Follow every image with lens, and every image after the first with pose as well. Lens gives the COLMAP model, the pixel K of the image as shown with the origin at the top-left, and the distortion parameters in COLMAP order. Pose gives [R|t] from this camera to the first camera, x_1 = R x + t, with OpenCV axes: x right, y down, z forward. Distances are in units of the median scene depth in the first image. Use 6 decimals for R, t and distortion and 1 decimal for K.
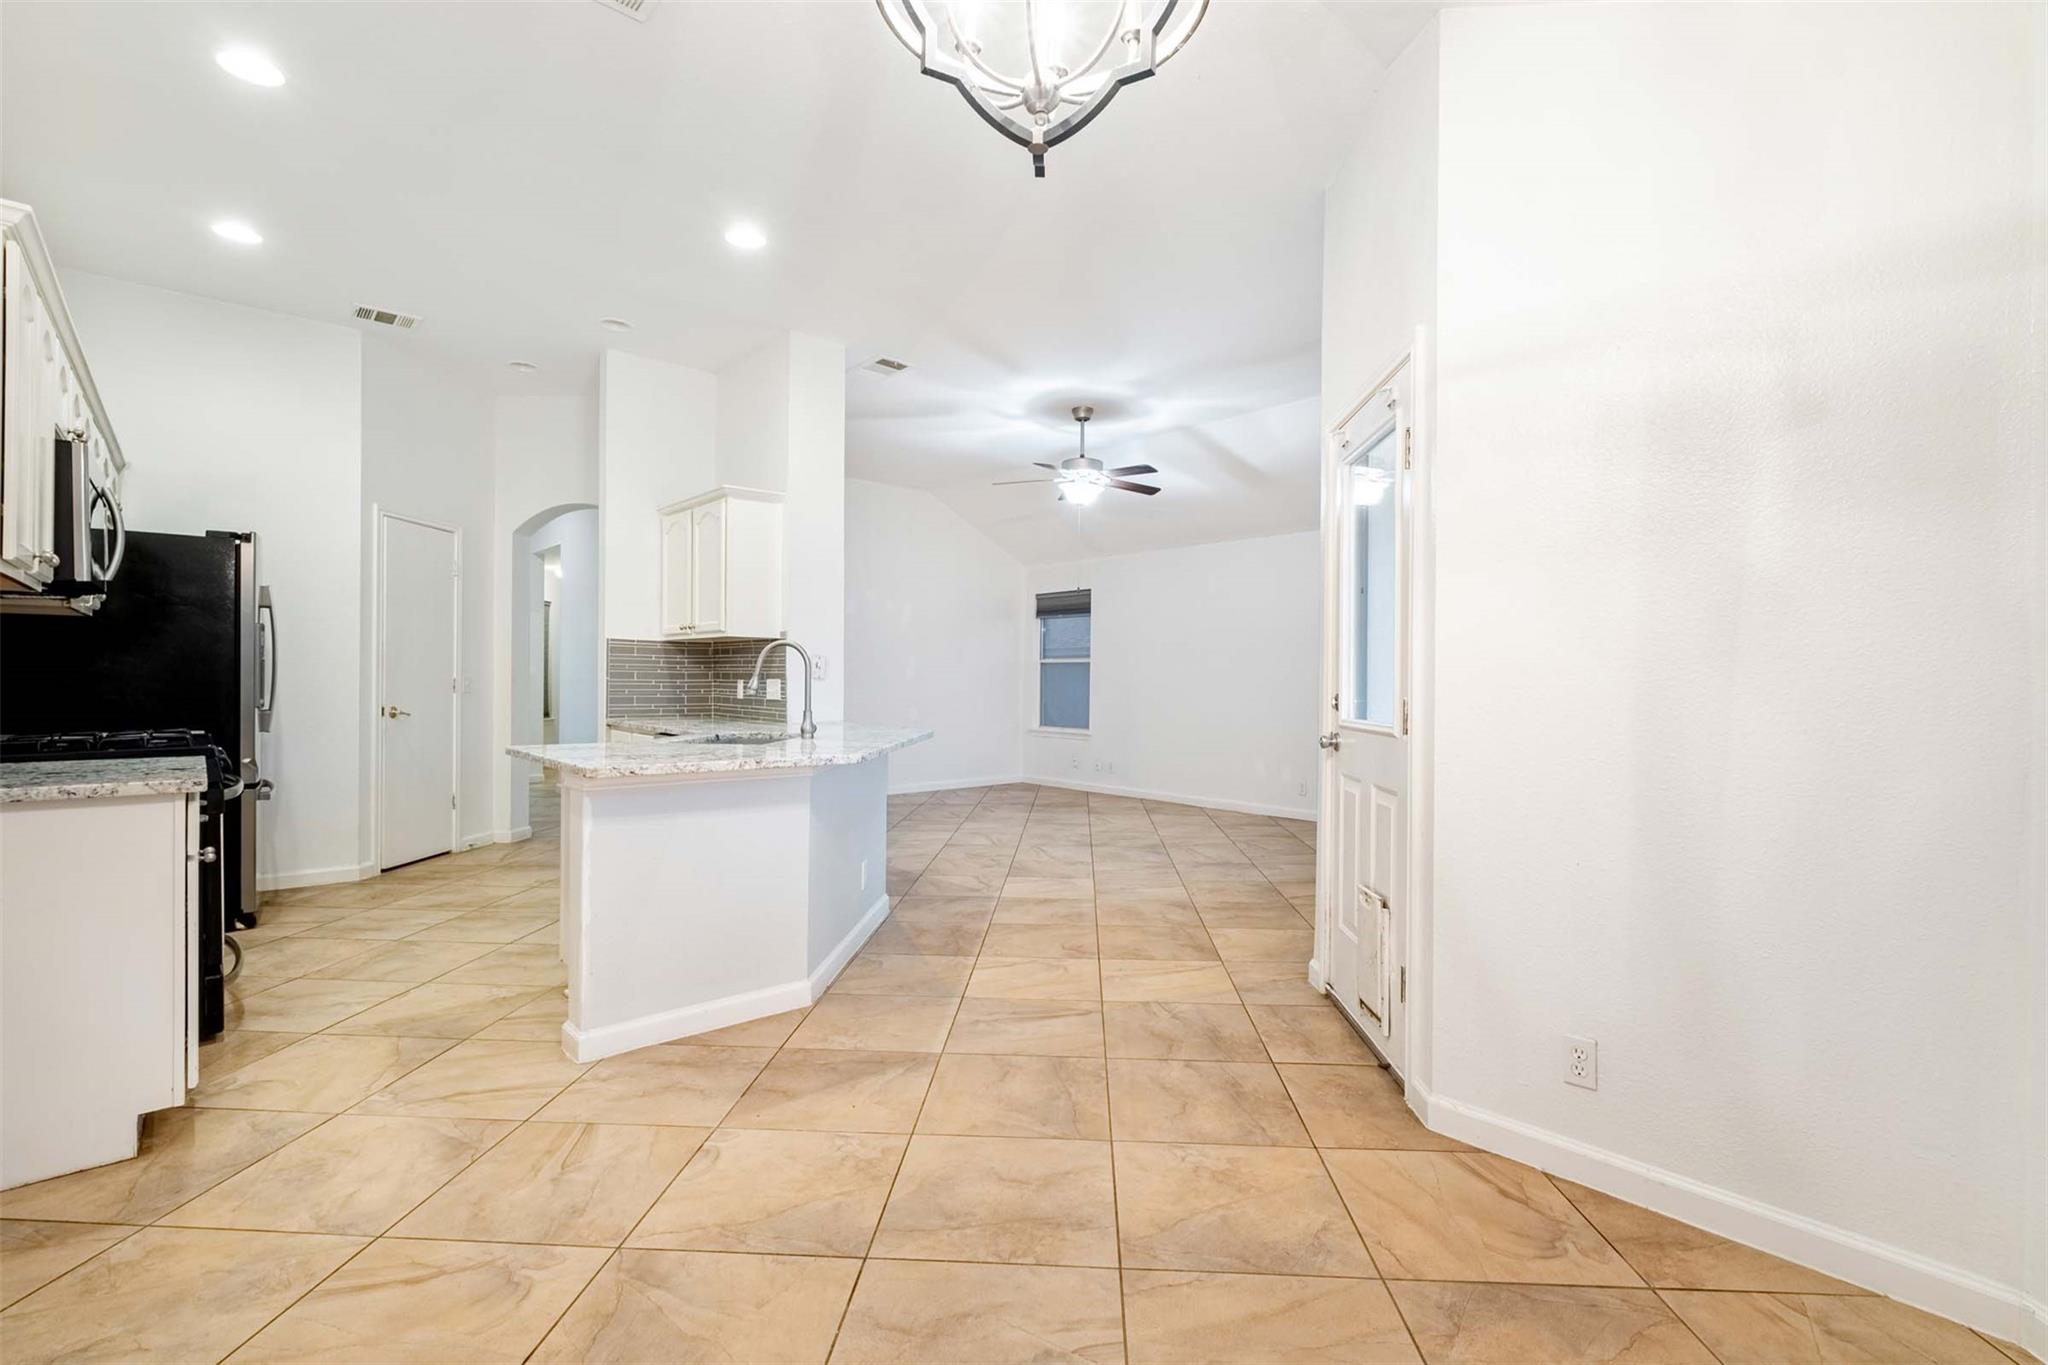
lens RADIAL K [[890.8, 0, 1034.2], [0, 890.8, 679.8], [0, 0, 1]] dist [-0.002431, -0.002779]
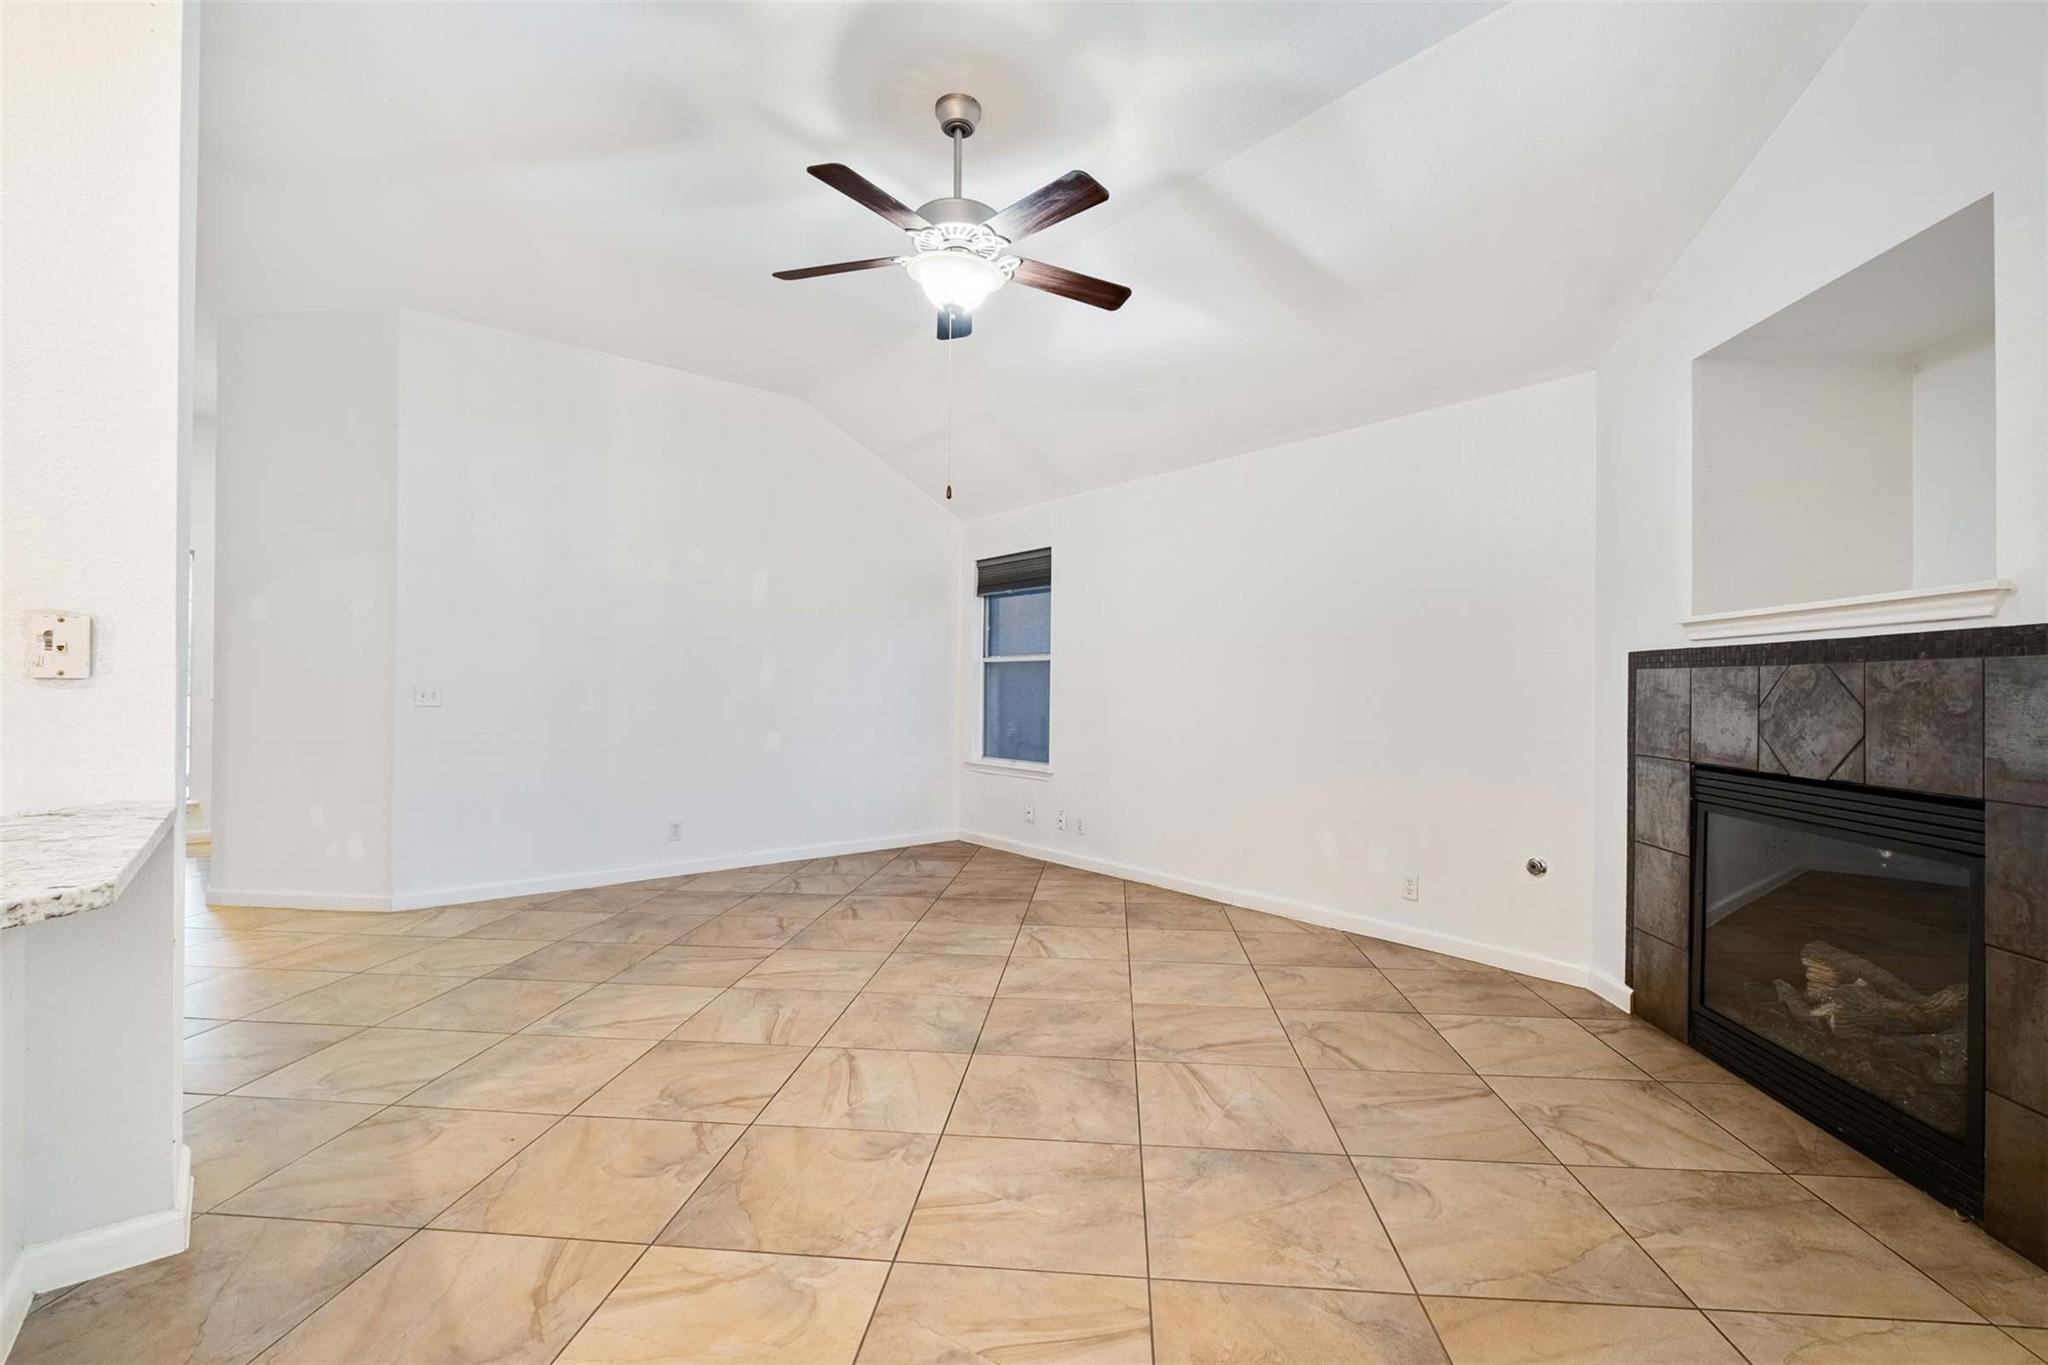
lens RADIAL K [[890.8, 0, 1021.6], [0, 890.8, 679.1], [0, 0, 1]] dist [-0.002431, -0.002779]
pose [[0.998977, -0.003070, -0.045115, 0.068819], [0.002549, 0.999929, -0.011611, 0.001520], [0.045147, 0.011484, 0.998914, 0.341198]]
